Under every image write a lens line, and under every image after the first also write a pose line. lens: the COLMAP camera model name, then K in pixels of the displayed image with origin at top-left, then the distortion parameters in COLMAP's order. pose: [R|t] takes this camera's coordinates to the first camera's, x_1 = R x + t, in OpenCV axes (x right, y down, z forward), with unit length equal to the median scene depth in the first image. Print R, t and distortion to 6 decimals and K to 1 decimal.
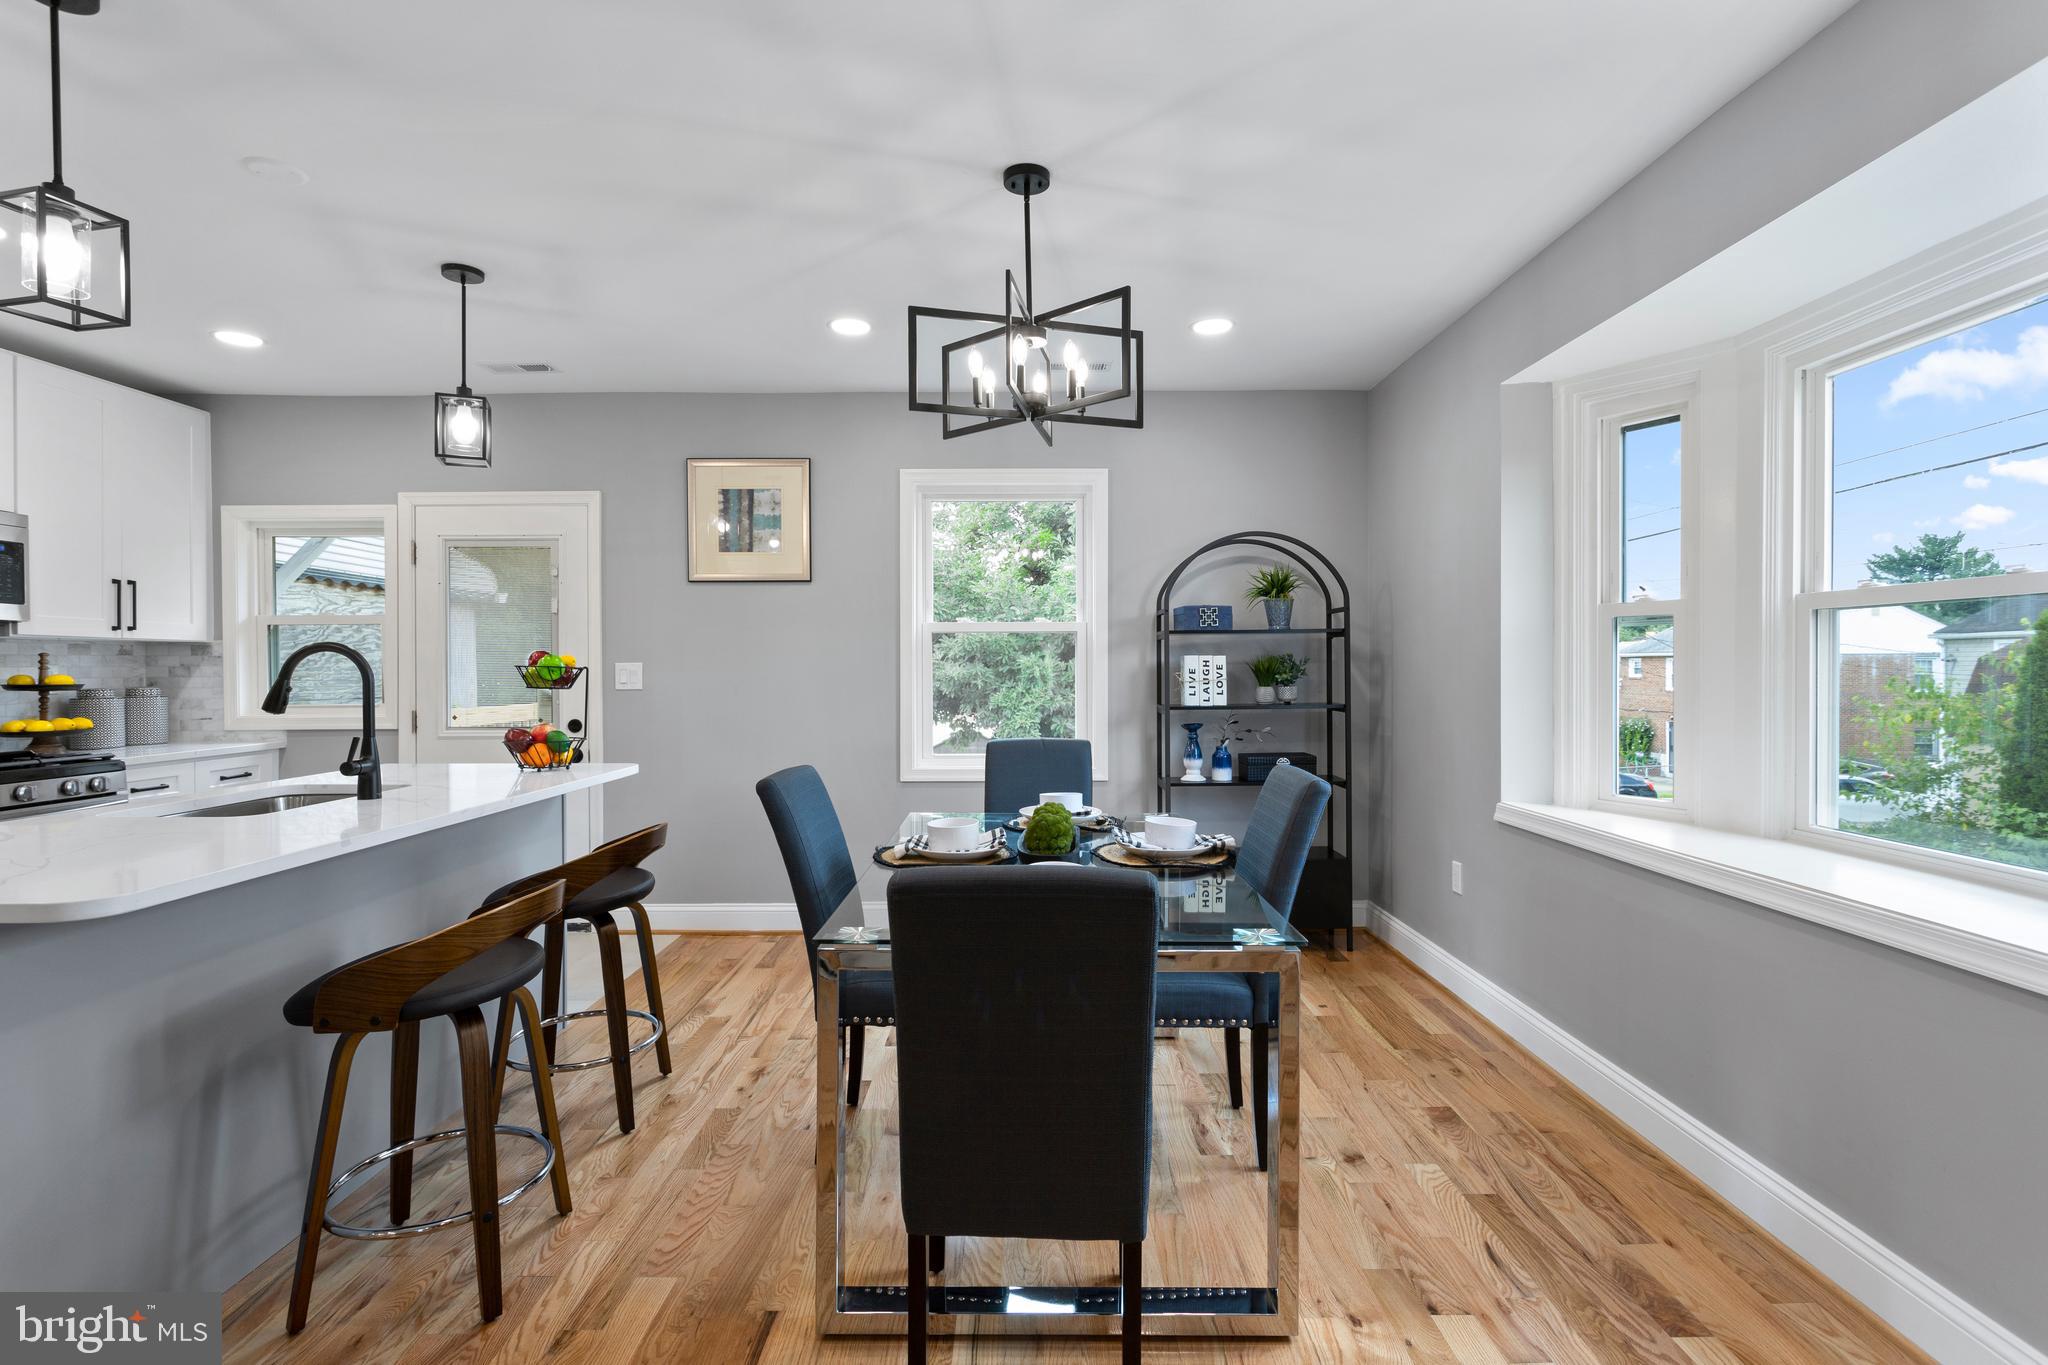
lens RADIAL K [[971.7, 0, 1022.0], [0, 971.7, 671.2], [0, 0, 1]] dist [-0.001172, 0.005598]
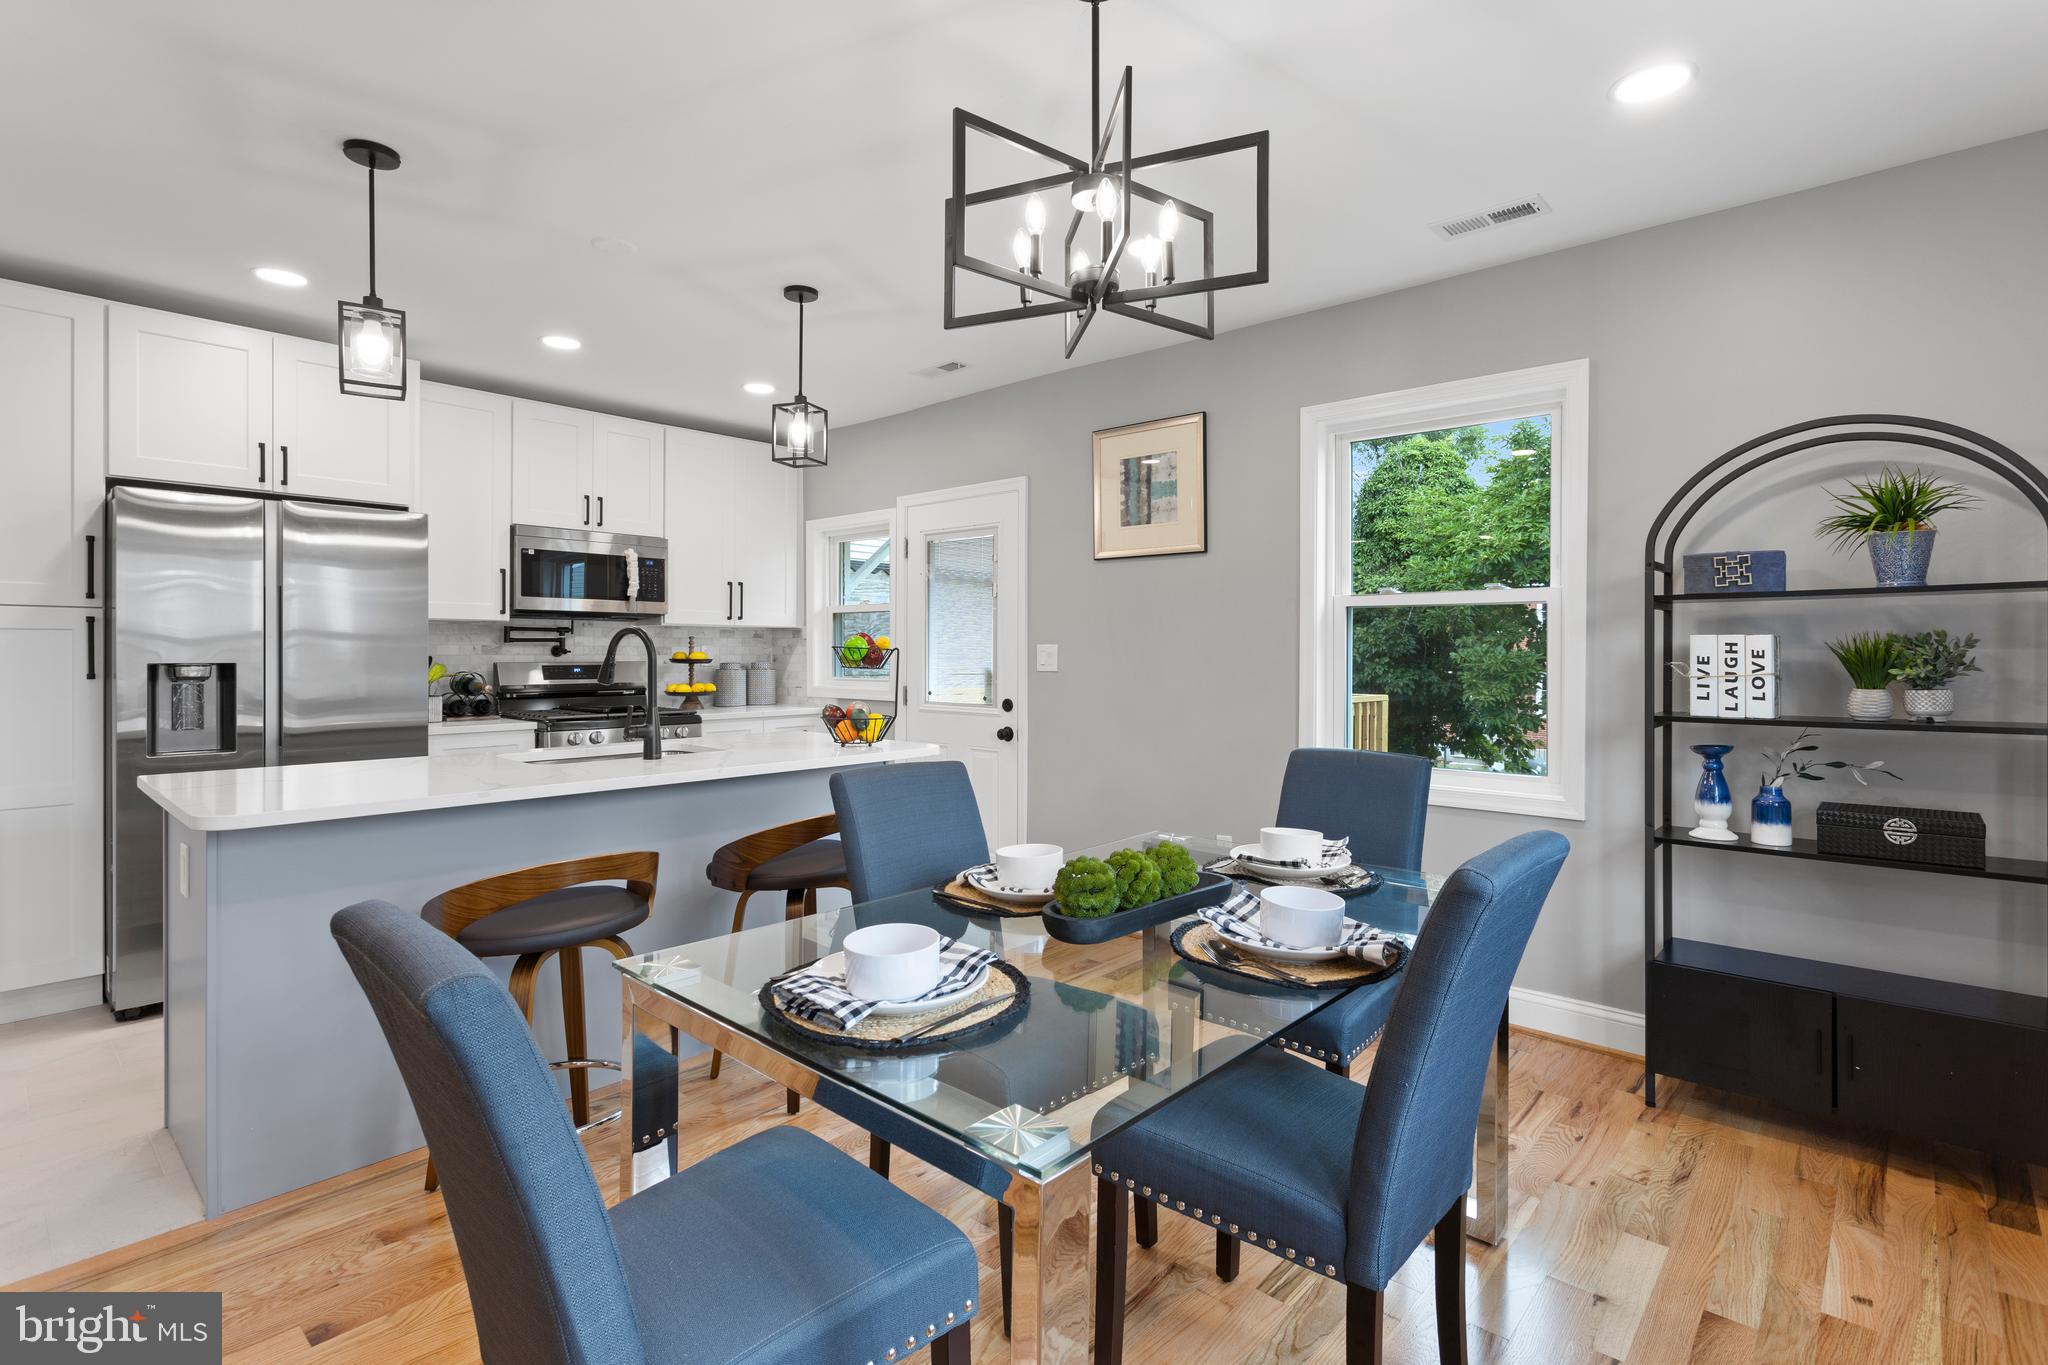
lens RADIAL K [[985.3, 0, 1021.0], [0, 985.3, 650.1], [0, 0, 1]] dist [0.002427, 0.000724]
pose [[0.741582, 0.006093, -0.670835, 0.273734], [-0.009245, 0.999957, -0.001138, -0.001677], [0.670799, 0.007046, 0.741606, 0.246447]]
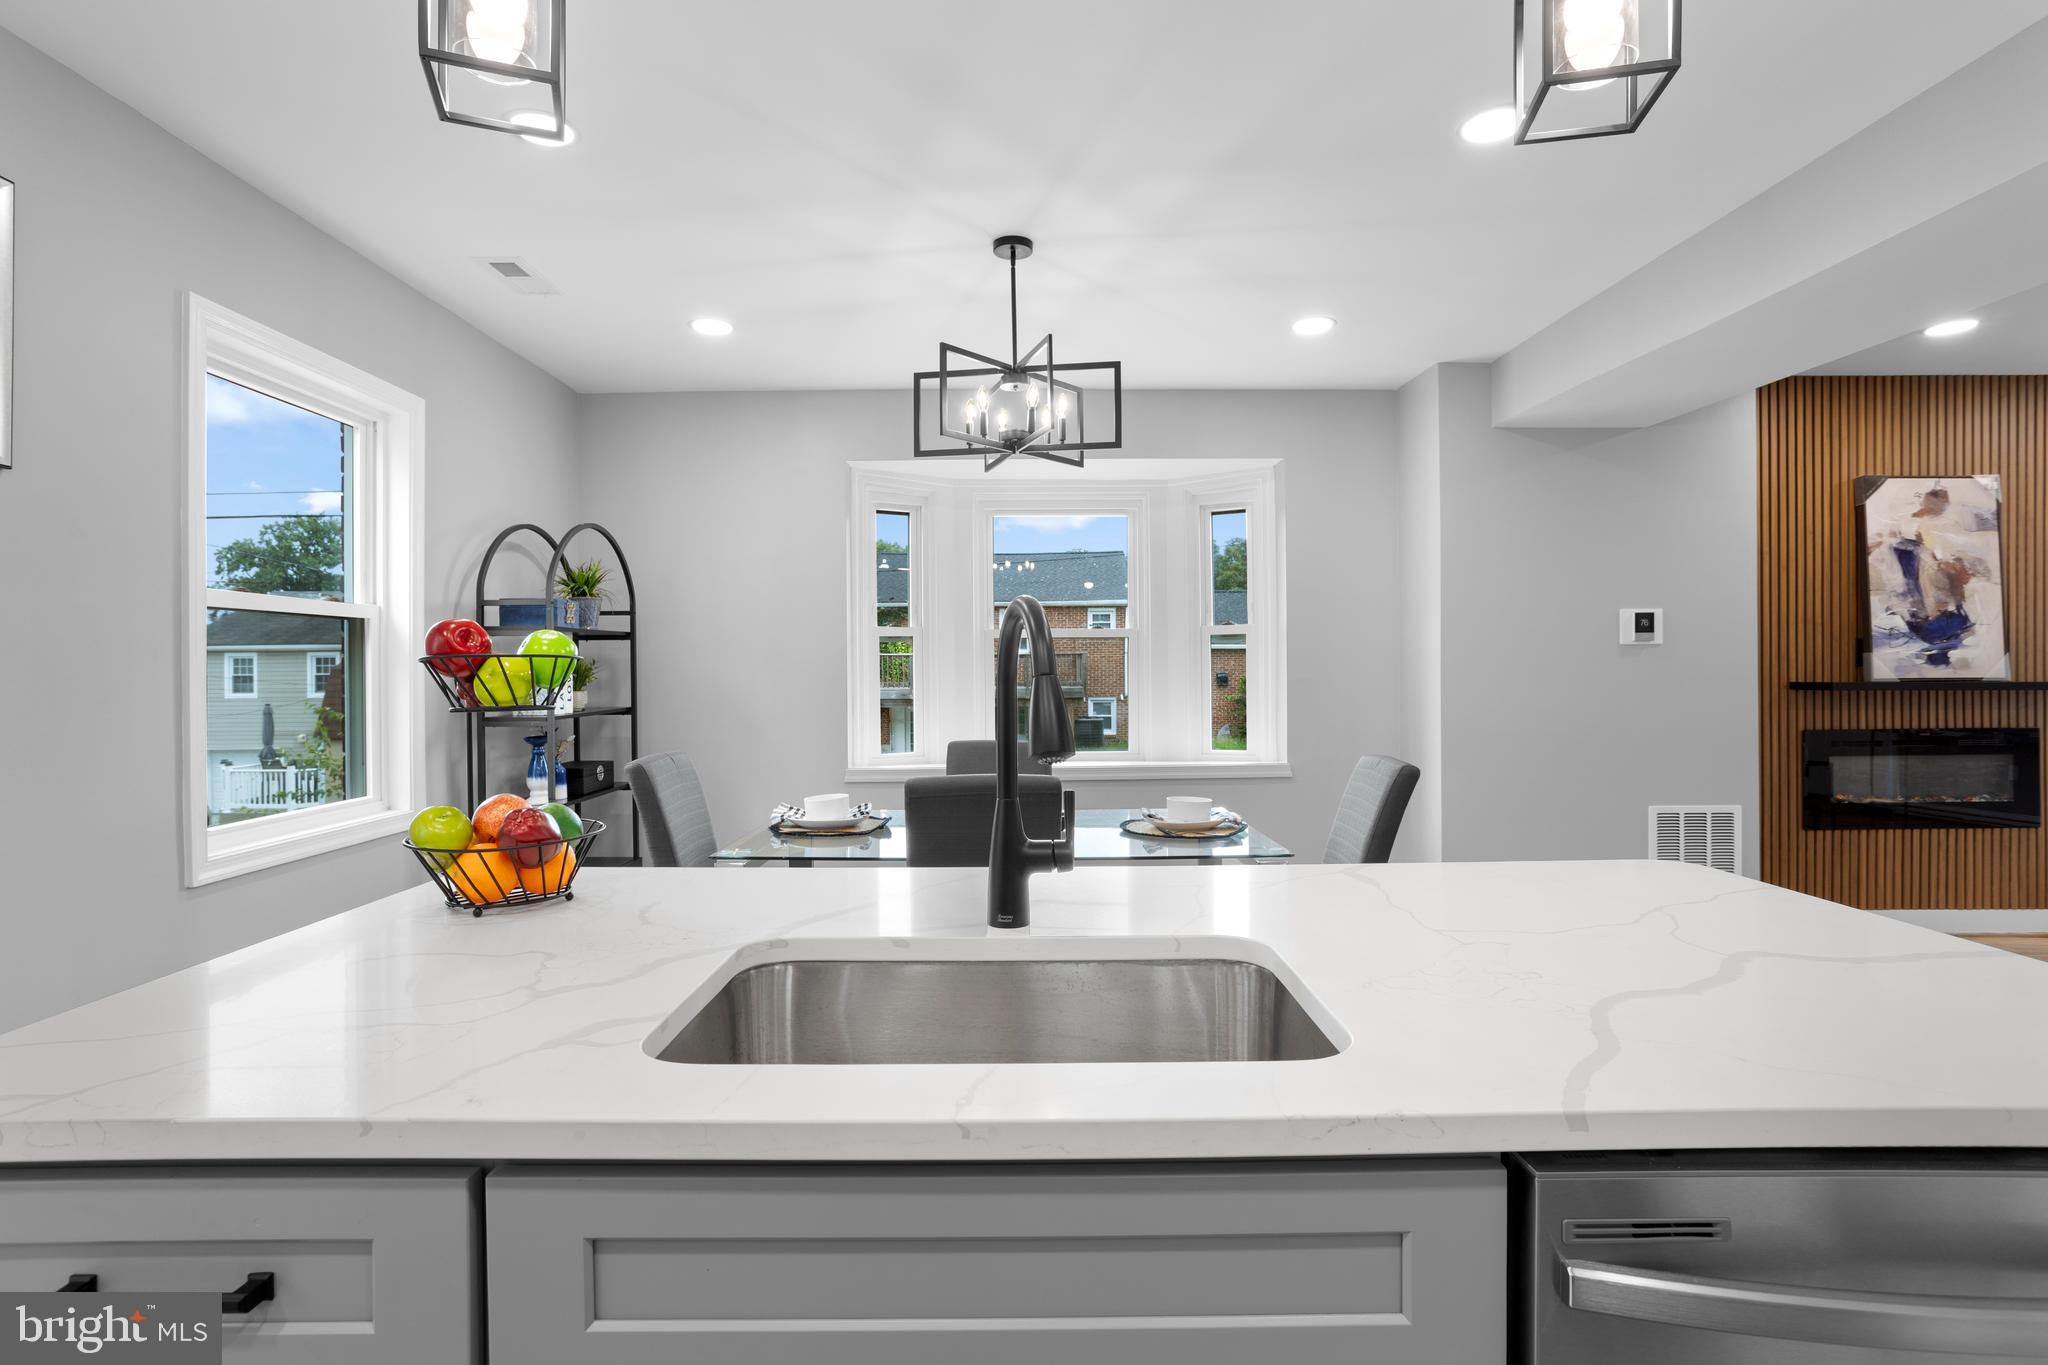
lens RADIAL K [[991.7, 0, 1019.2], [0, 991.7, 672.8], [0, 0, 1]] dist [-0.059778, 0.031471]
pose [[-0.007690, -0.002921, 0.999966, -0.694453], [0.010883, 0.999936, 0.003004, 0.000399], [-0.999911, 0.010906, -0.007658, 0.596119]]
